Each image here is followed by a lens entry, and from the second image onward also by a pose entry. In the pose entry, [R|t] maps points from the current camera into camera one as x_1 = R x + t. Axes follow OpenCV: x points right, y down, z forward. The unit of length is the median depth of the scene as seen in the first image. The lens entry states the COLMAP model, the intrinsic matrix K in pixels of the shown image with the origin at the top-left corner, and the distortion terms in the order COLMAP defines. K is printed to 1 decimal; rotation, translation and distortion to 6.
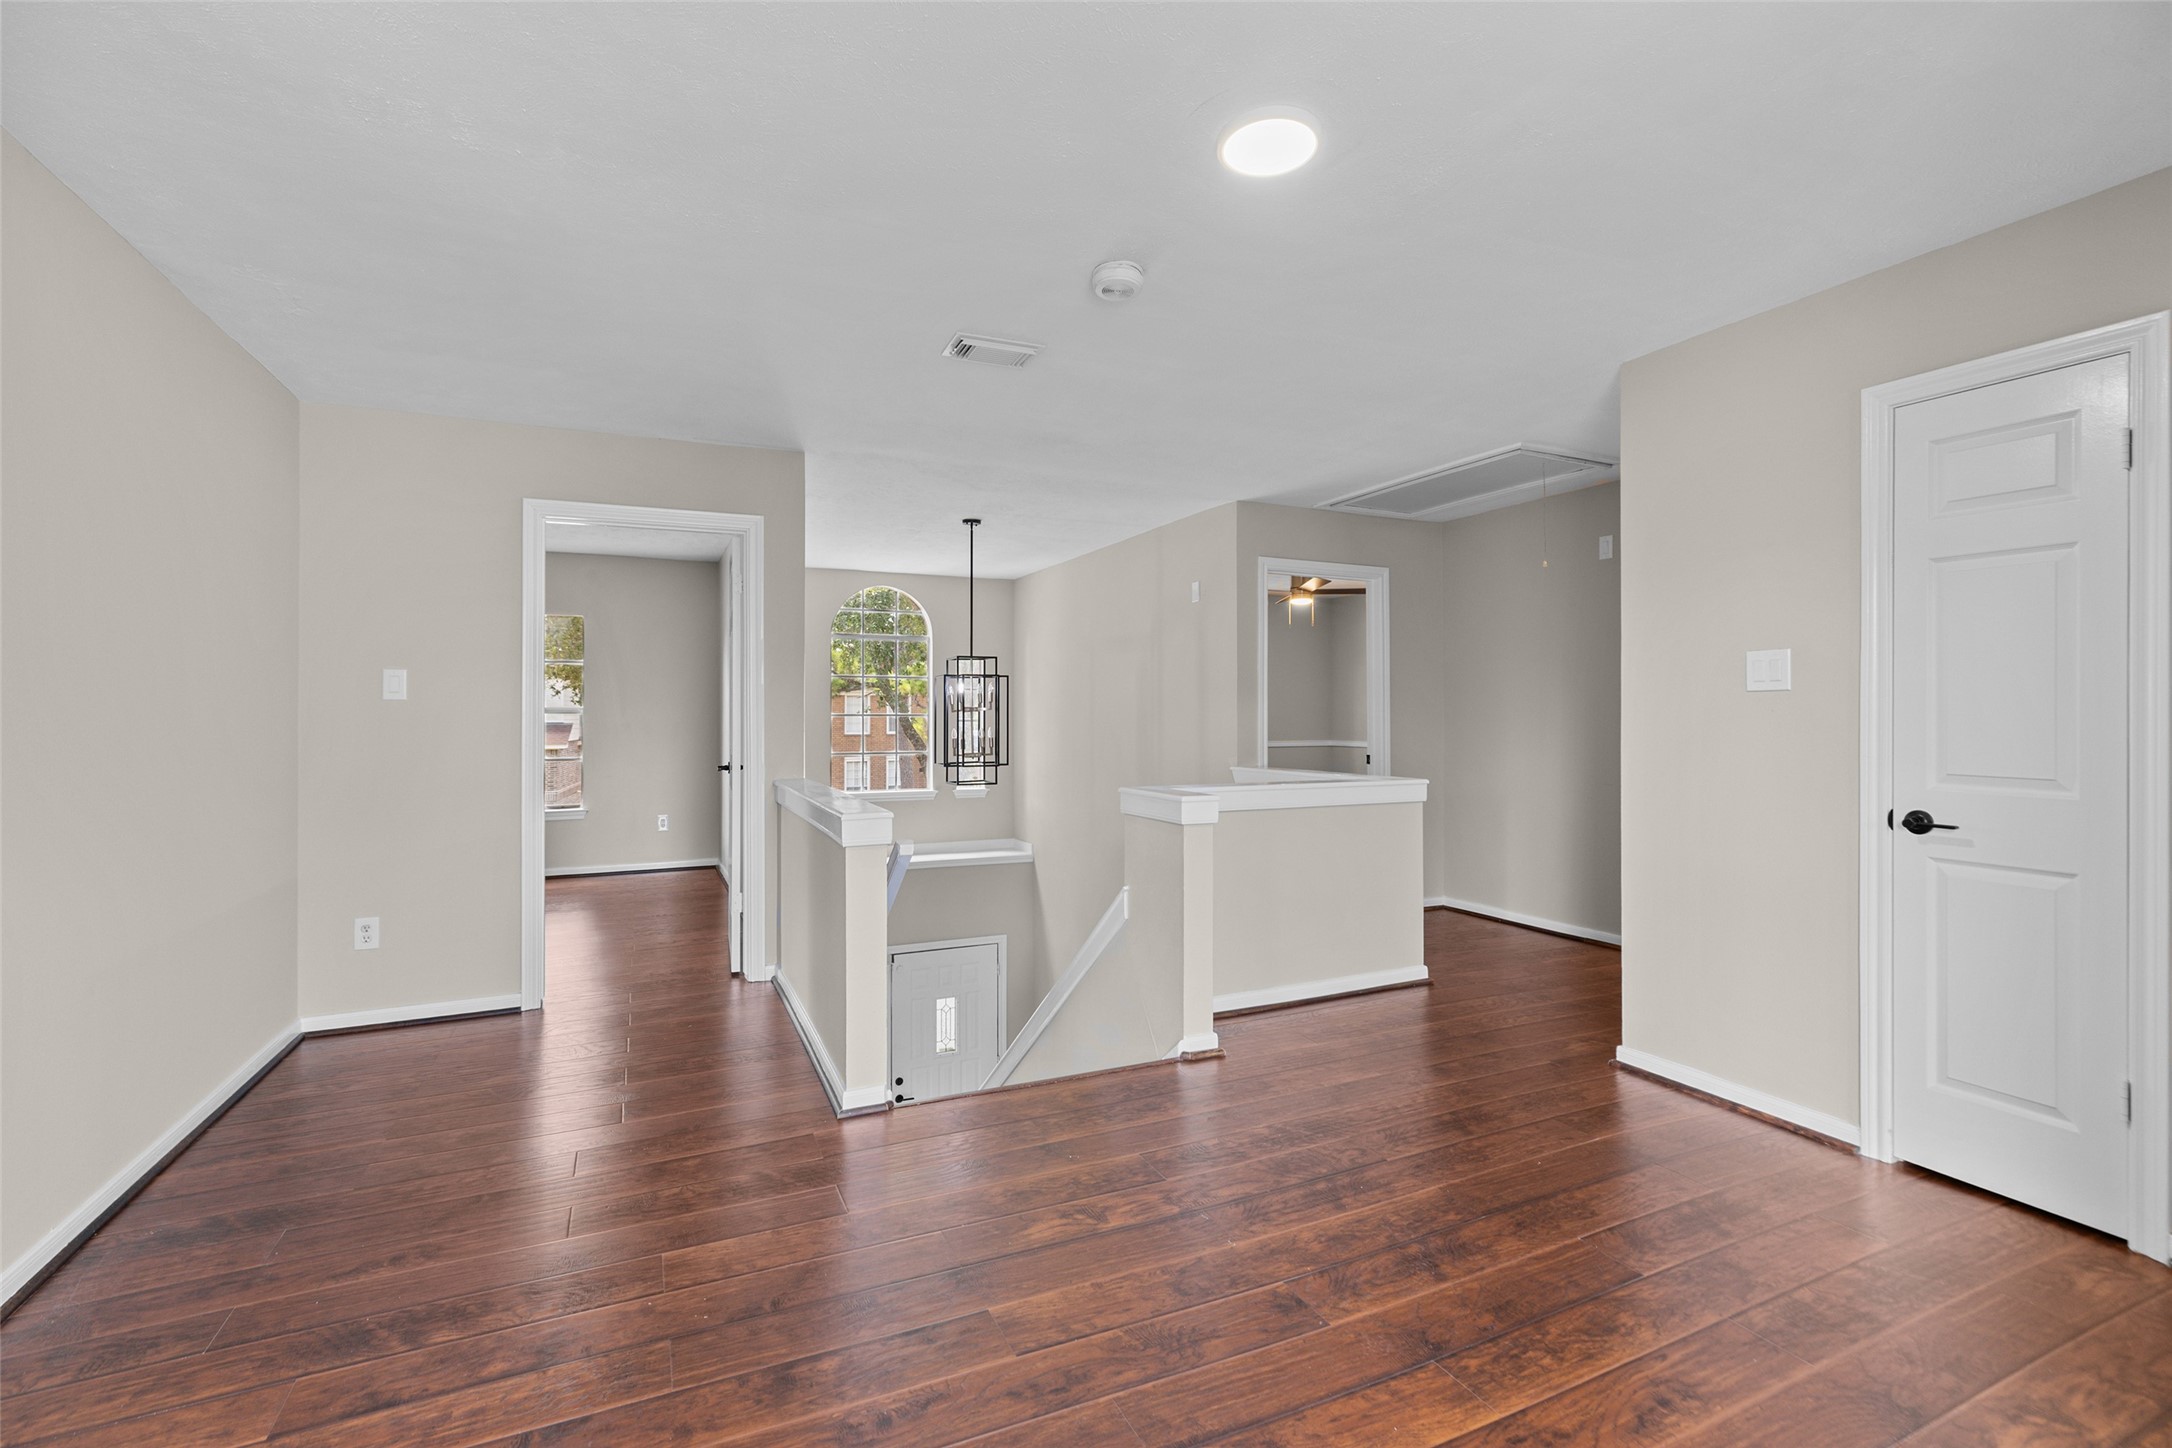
lens RADIAL K [[976.2, 0, 1086.0], [0, 976.2, 724.0], [0, 0, 1]] dist [0.012411, 0.000086]
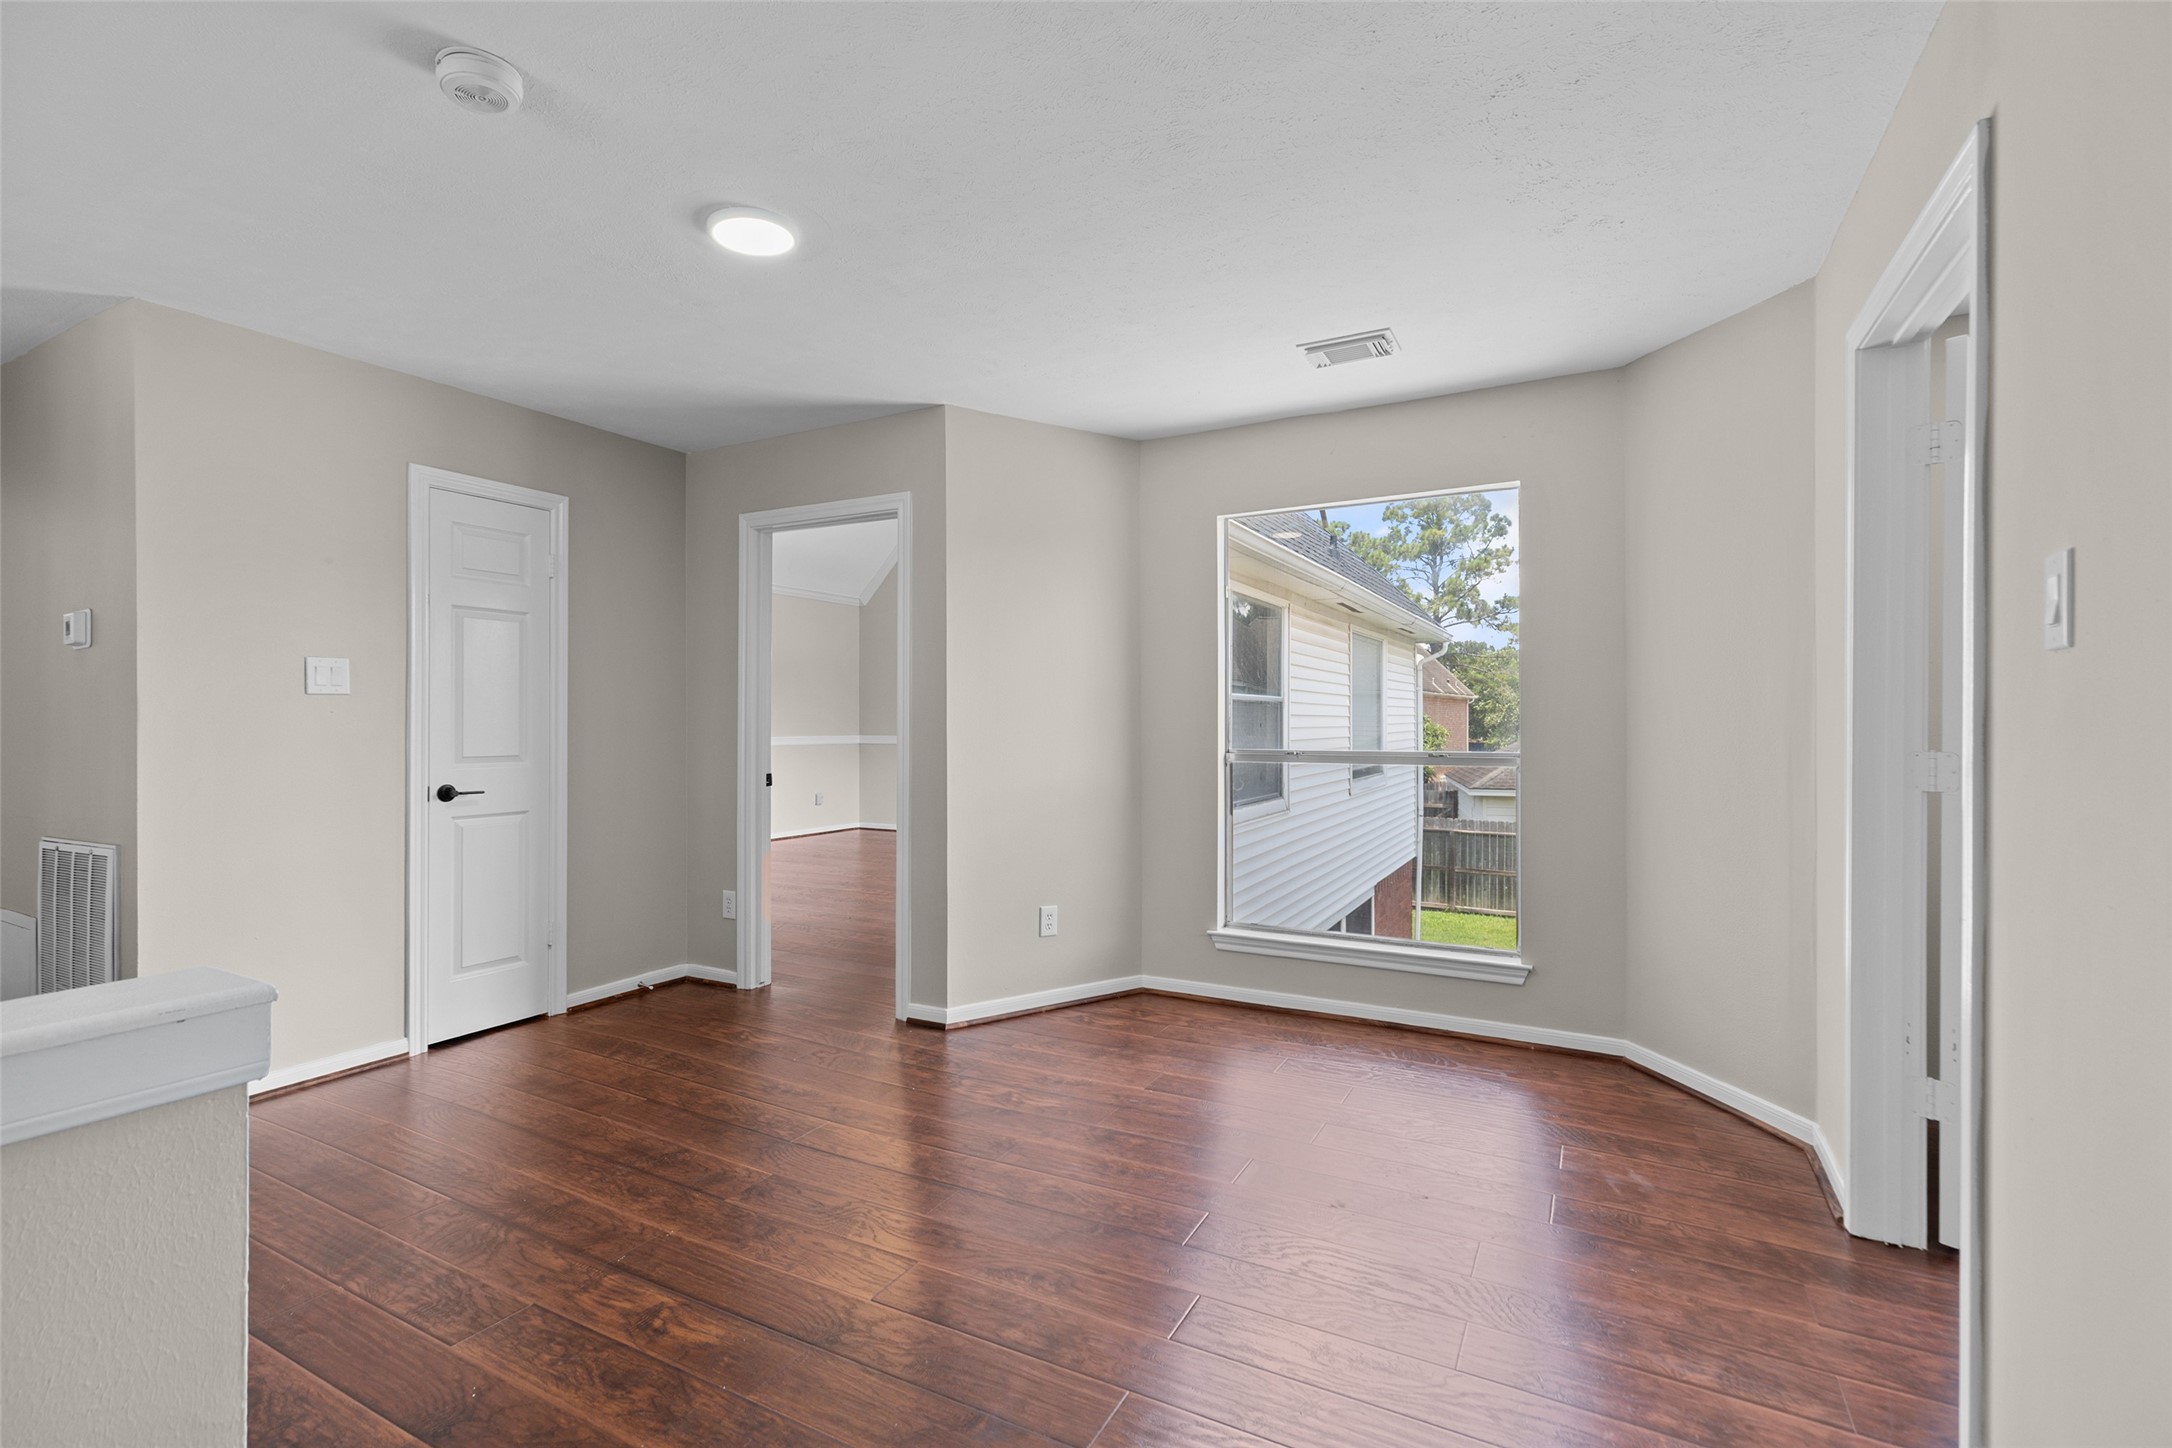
lens RADIAL K [[976.2, 0, 1086.0], [0, 976.2, 724.0], [0, 0, 1]] dist [0.012411, 0.000086]
pose [[-0.601343, 0.001788, 0.798989, -0.856079], [0.010298, 0.999932, 0.005513, 0.003224], [-0.798925, 0.011543, -0.601320, 1.173127]]
